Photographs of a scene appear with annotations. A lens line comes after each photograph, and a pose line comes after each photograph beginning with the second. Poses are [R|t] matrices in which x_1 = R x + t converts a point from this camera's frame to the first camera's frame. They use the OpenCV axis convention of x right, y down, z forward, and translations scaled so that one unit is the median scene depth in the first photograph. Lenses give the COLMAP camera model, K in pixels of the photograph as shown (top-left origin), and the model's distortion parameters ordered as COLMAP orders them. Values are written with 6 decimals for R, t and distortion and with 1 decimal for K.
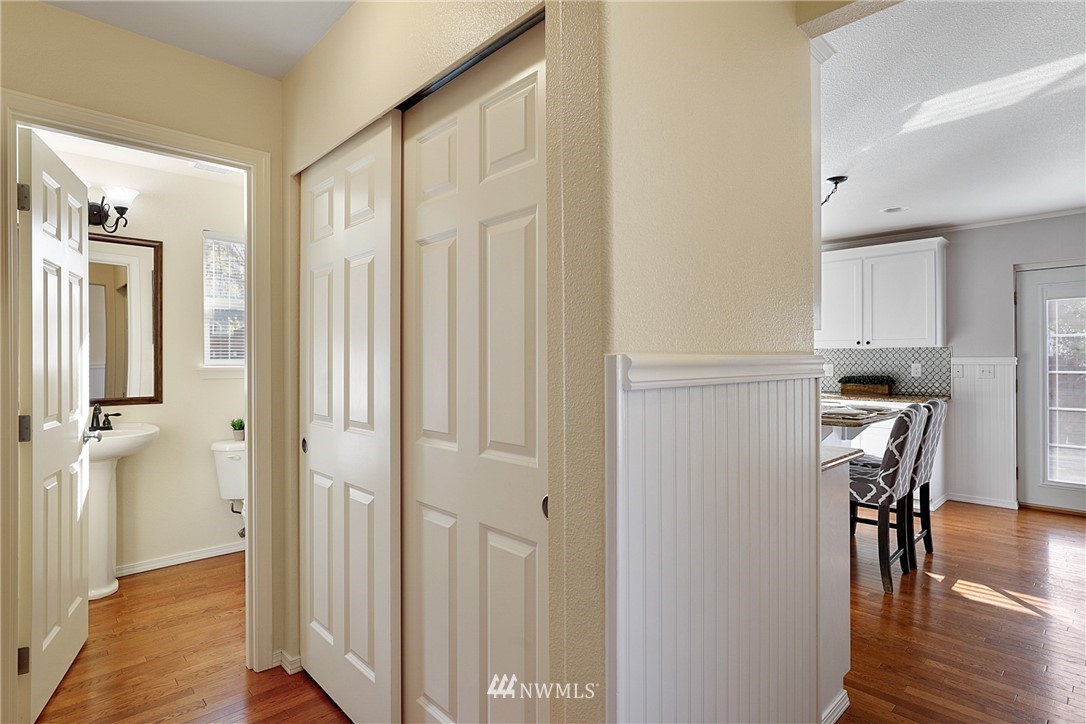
lens RADIAL K [[552.3, 0, 545.5], [0, 552.3, 363.0], [0, 0, 1]] dist [-0.001583, 0.000362]
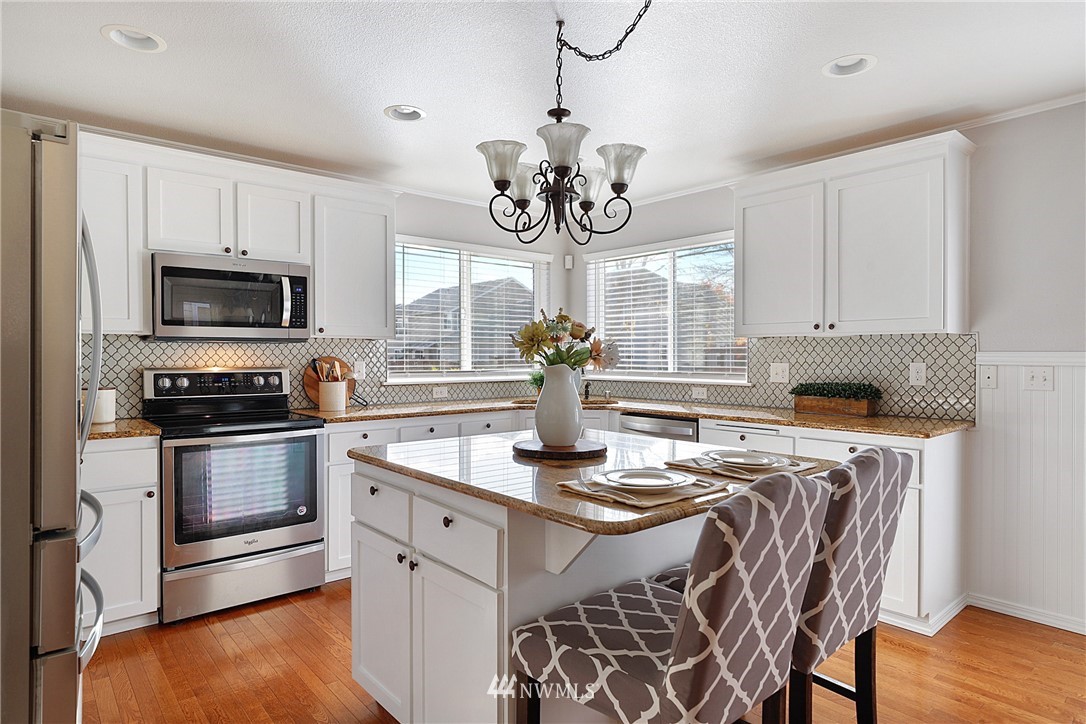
lens RADIAL K [[619.4, 0, 542.3], [0, 619.4, 363.0], [0, 0, 1]] dist [-0.002847, -0.000703]
pose [[0.998508, 0.001689, -0.054584, 0.329962], [-0.001093, 0.999939, 0.010951, -0.005476], [0.054600, -0.010875, 0.998449, 0.351036]]
